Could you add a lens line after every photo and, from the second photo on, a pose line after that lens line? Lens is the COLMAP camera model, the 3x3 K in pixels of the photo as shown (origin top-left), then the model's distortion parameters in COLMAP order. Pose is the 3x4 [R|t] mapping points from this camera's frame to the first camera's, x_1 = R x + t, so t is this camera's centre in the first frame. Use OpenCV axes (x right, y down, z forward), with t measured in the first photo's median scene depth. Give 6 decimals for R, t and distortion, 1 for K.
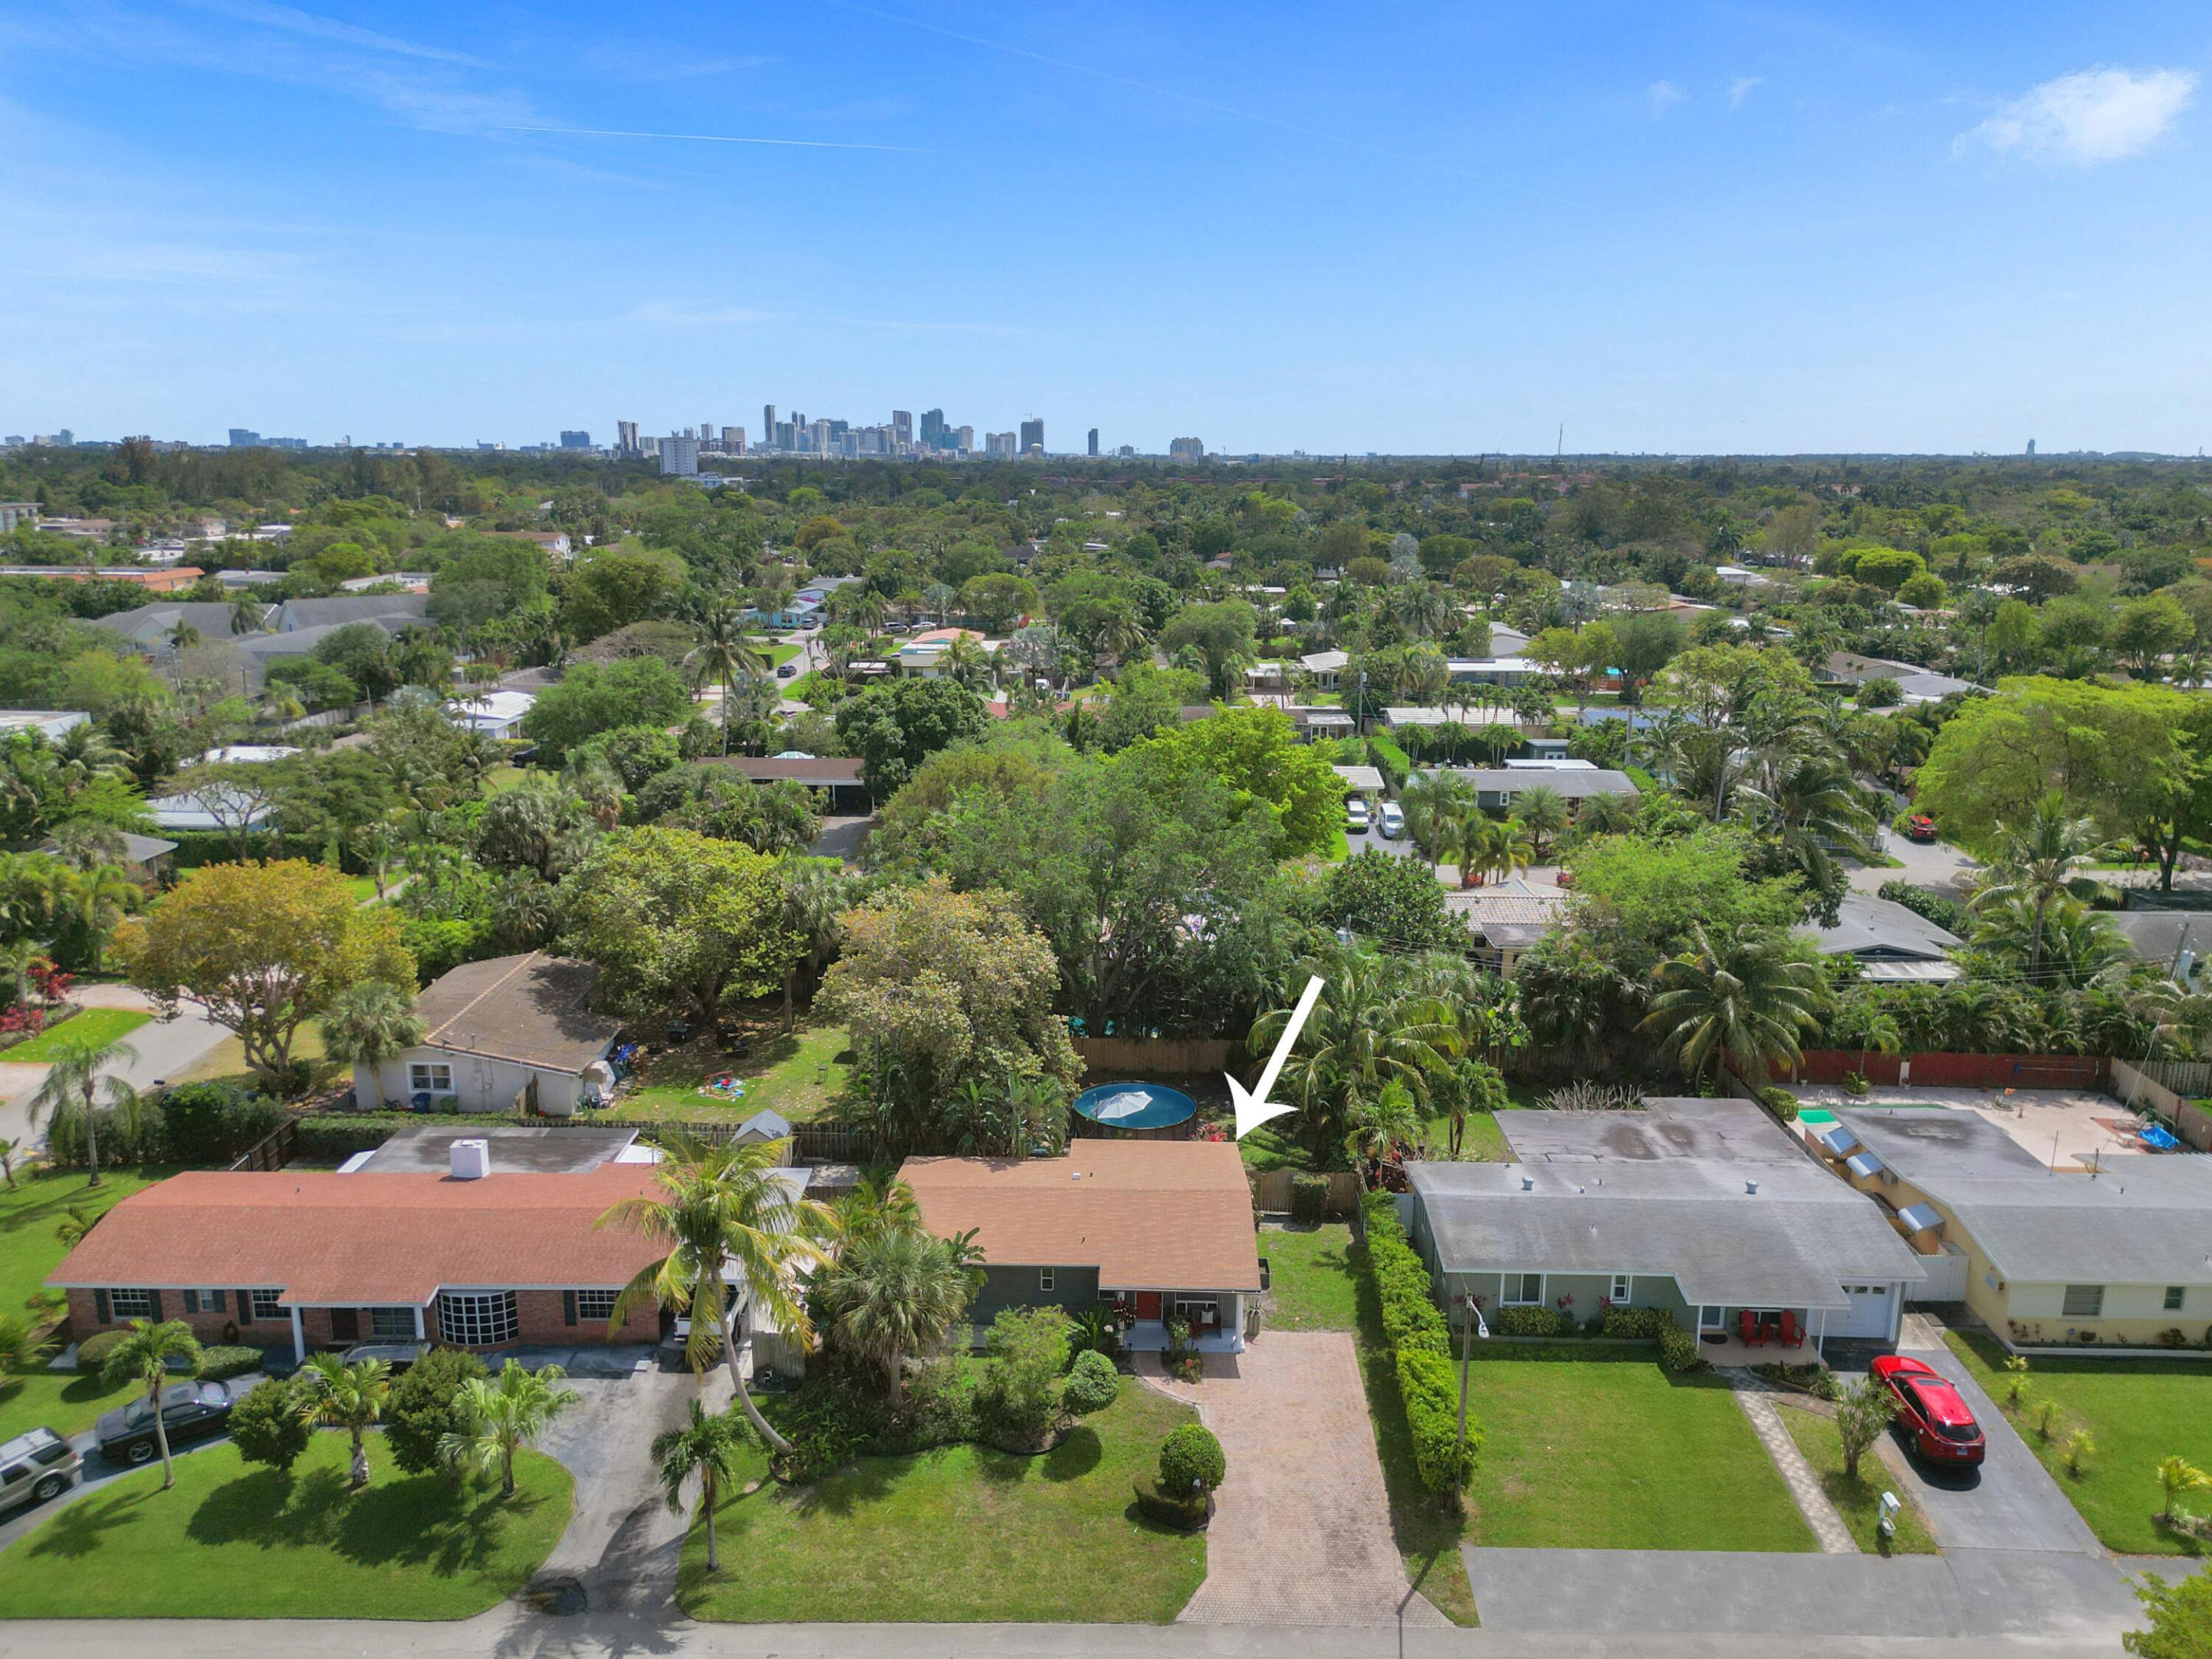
lens RADIAL K [[1527.6, 0, 1106.0], [0, 1527.6, 829.5], [0, 0, 1]] dist [0.047456, -0.053948]
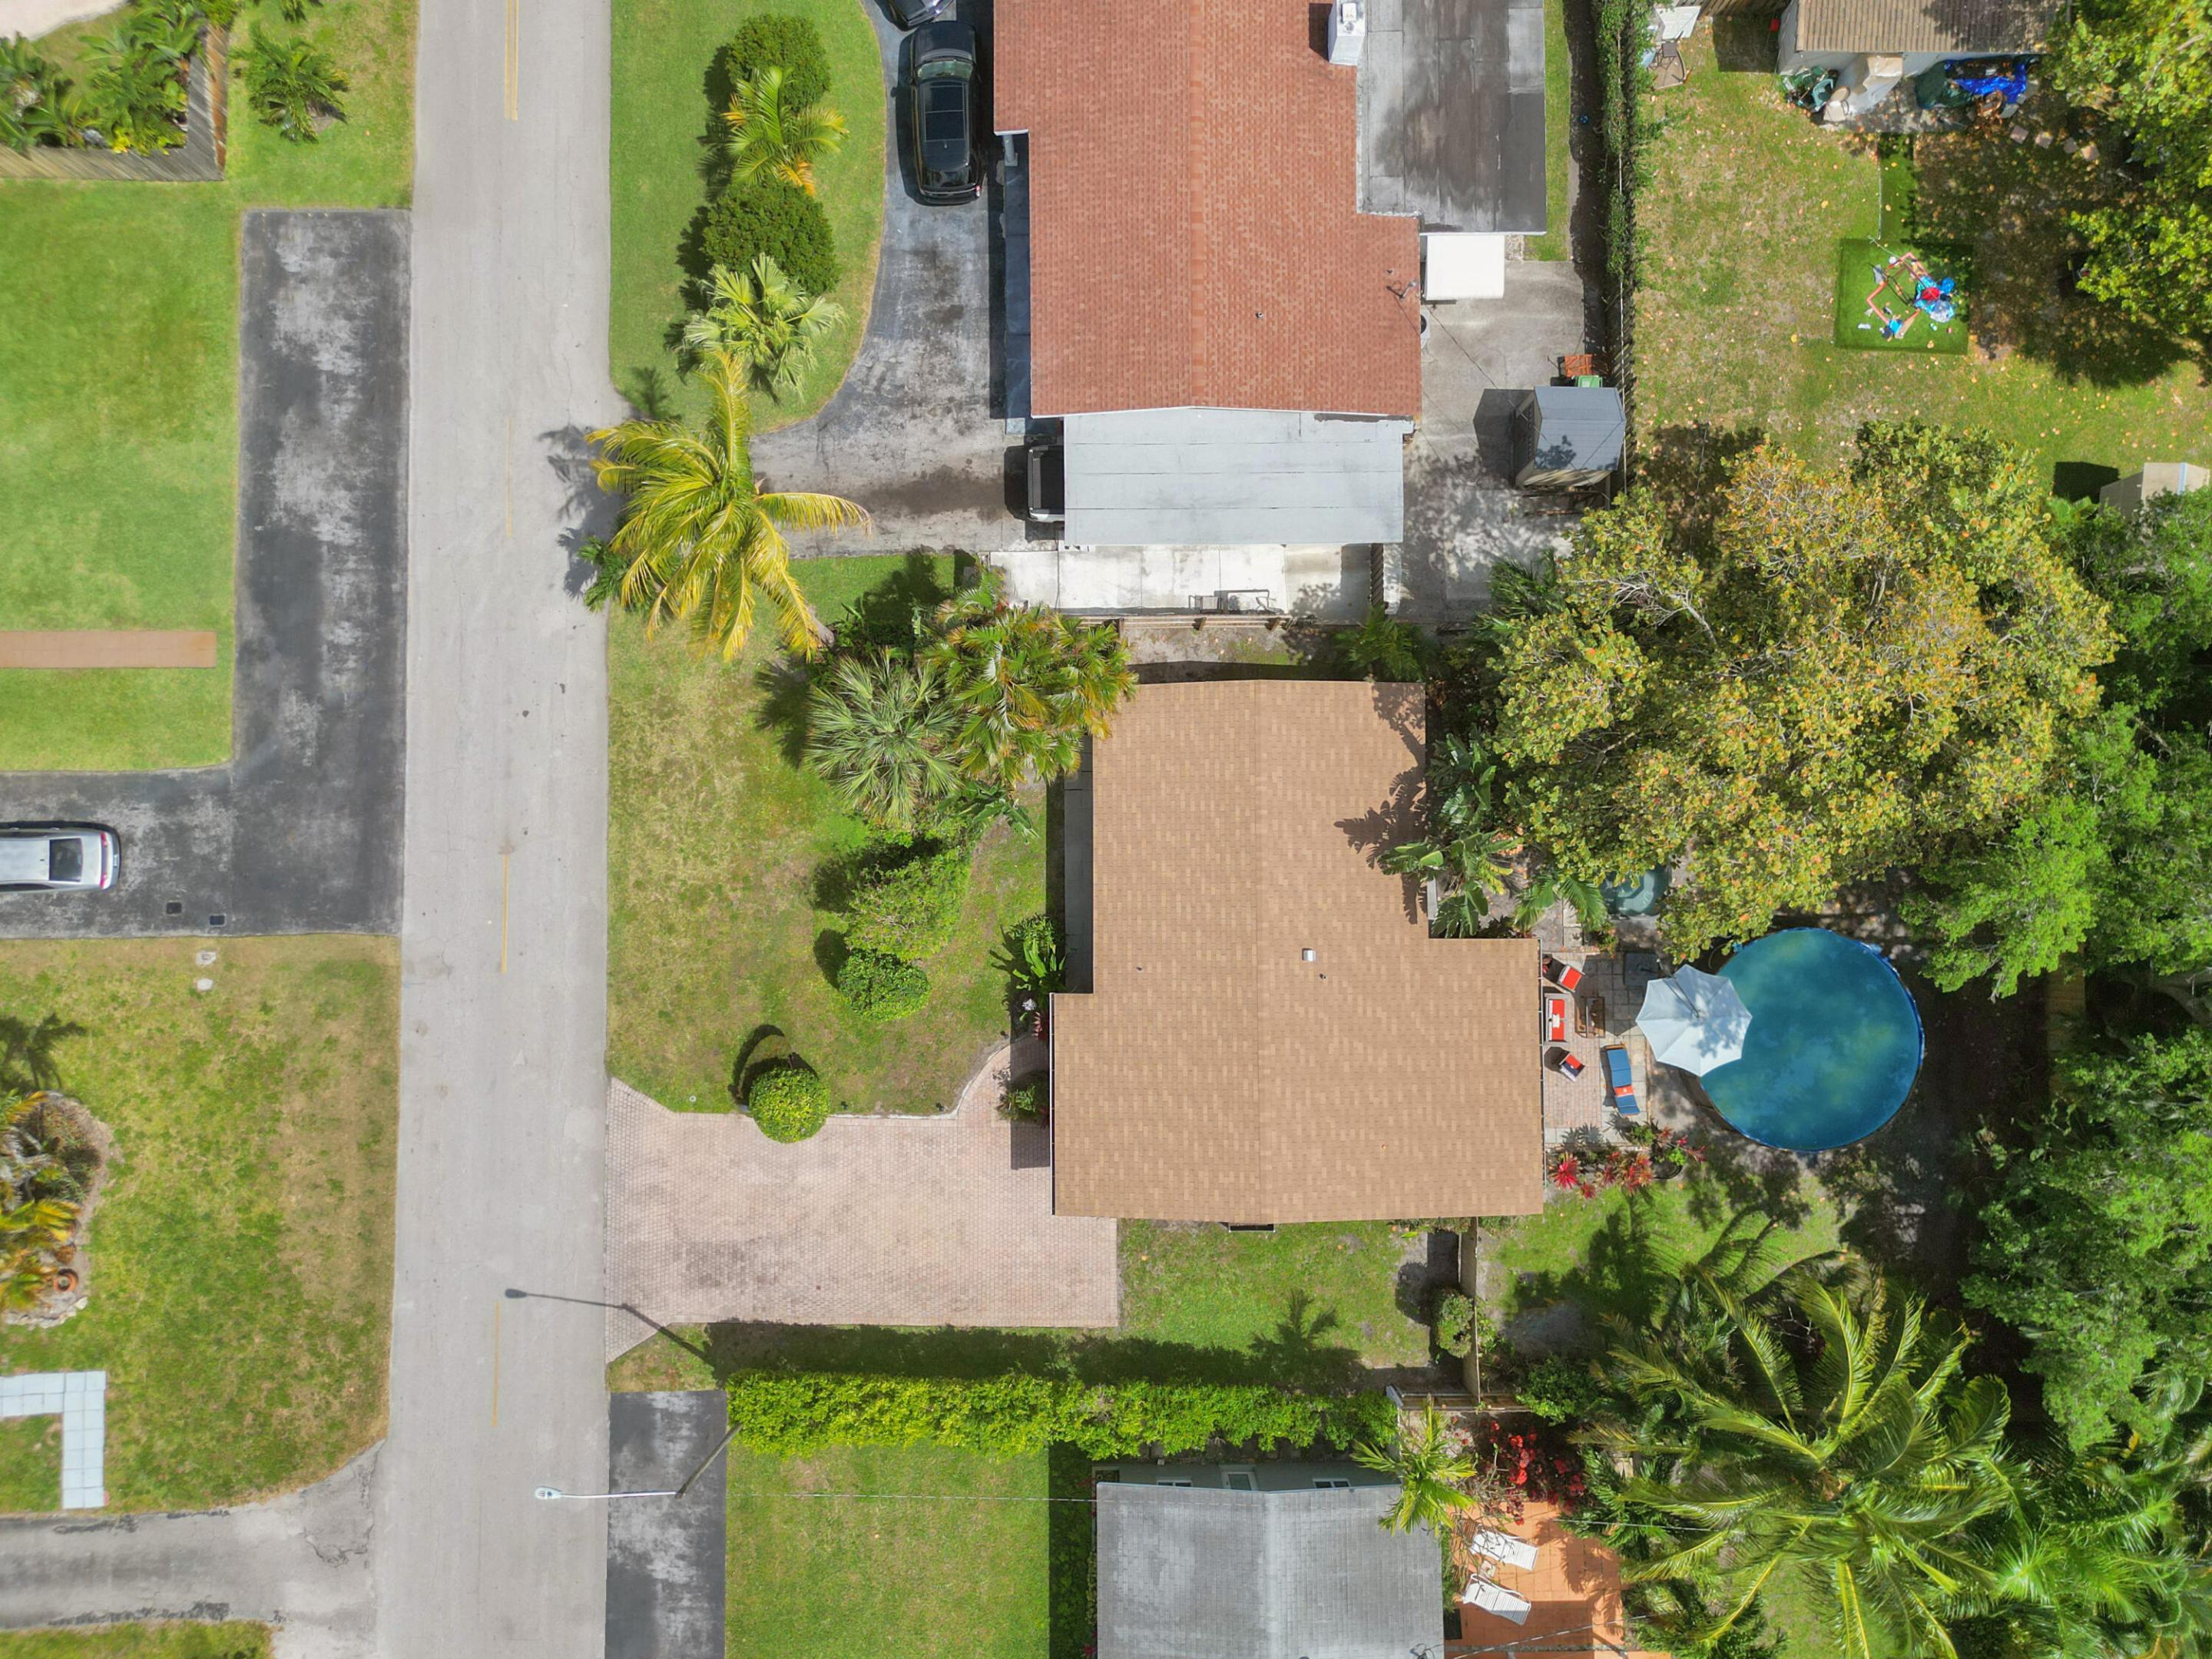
lens RADIAL K [[1571.6, 0, 1106.0], [0, 1571.6, 829.5], [0, 0, 1]] dist [0.061708, -0.061352]
pose [[0.018943, 0.999496, -0.025472, -0.068286], [-0.244907, 0.029339, 0.969103, -0.460114], [0.969362, -0.012120, 0.245339, 0.878137]]
